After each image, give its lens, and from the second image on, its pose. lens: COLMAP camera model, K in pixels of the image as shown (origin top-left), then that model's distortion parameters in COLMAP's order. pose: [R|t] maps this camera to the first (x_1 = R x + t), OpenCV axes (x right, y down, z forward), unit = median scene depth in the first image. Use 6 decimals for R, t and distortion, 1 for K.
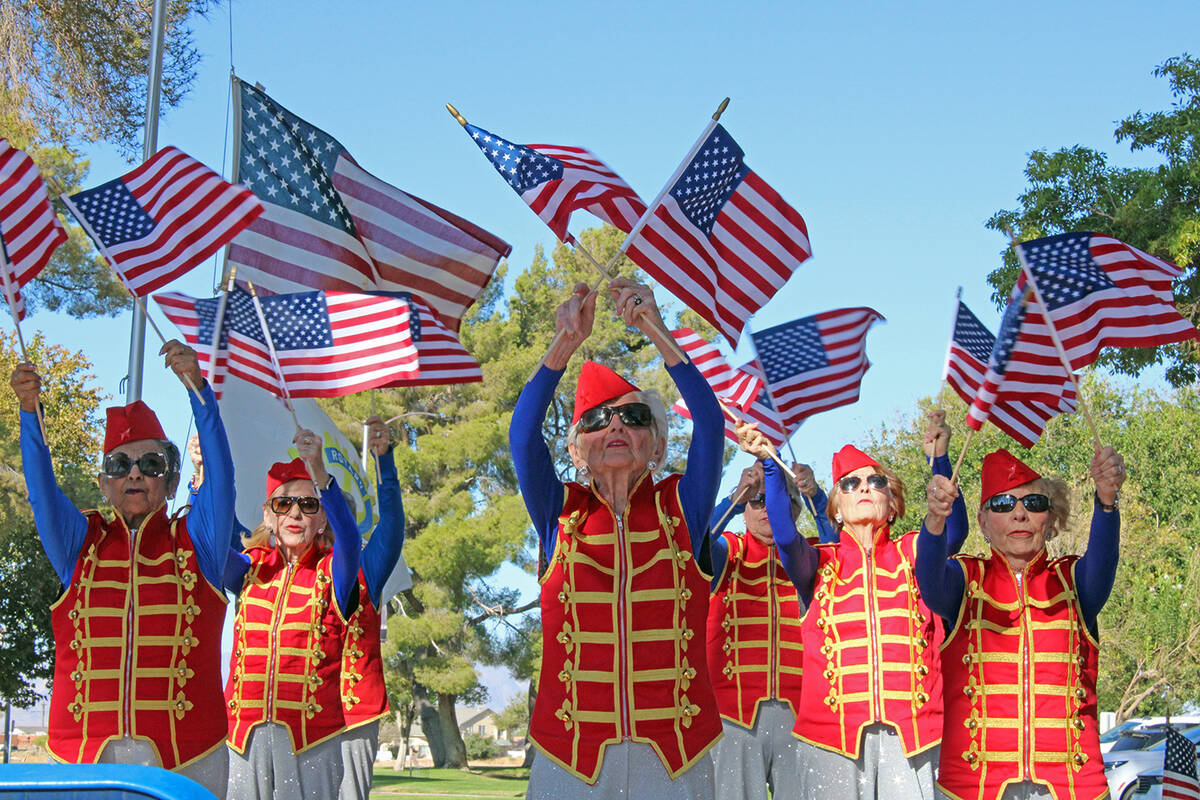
lens RADIAL K [[2787.7, 0, 600.0], [0, 2787.7, 400.0], [0, 0, 1]] dist [0.039163, 0.319309]
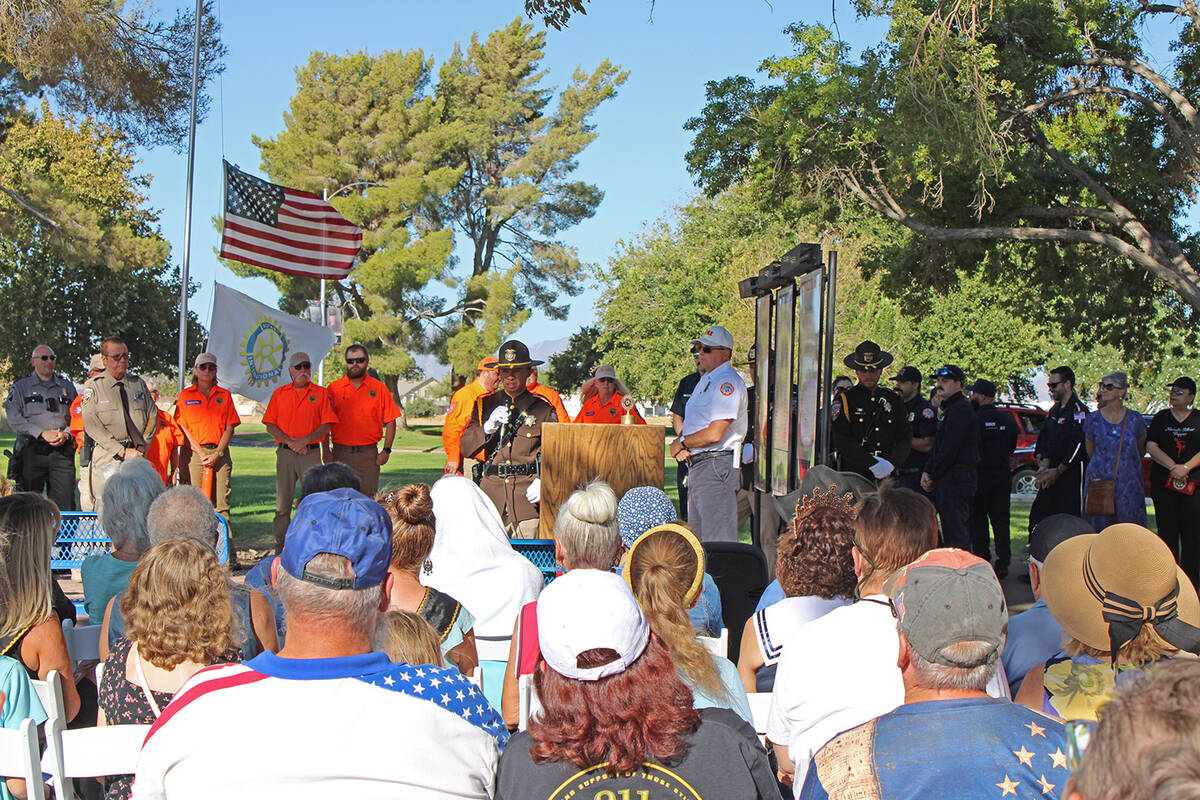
lens RADIAL K [[2787.7, 0, 600.0], [0, 2787.7, 400.0], [0, 0, 1]] dist [0.039163, 0.319309]
pose [[0.999976, 0.006257, -0.003033, 0.052880], [-0.005790, 0.990821, 0.135056, -0.068152], [0.003850, -0.135036, 0.990833, -0.361998]]
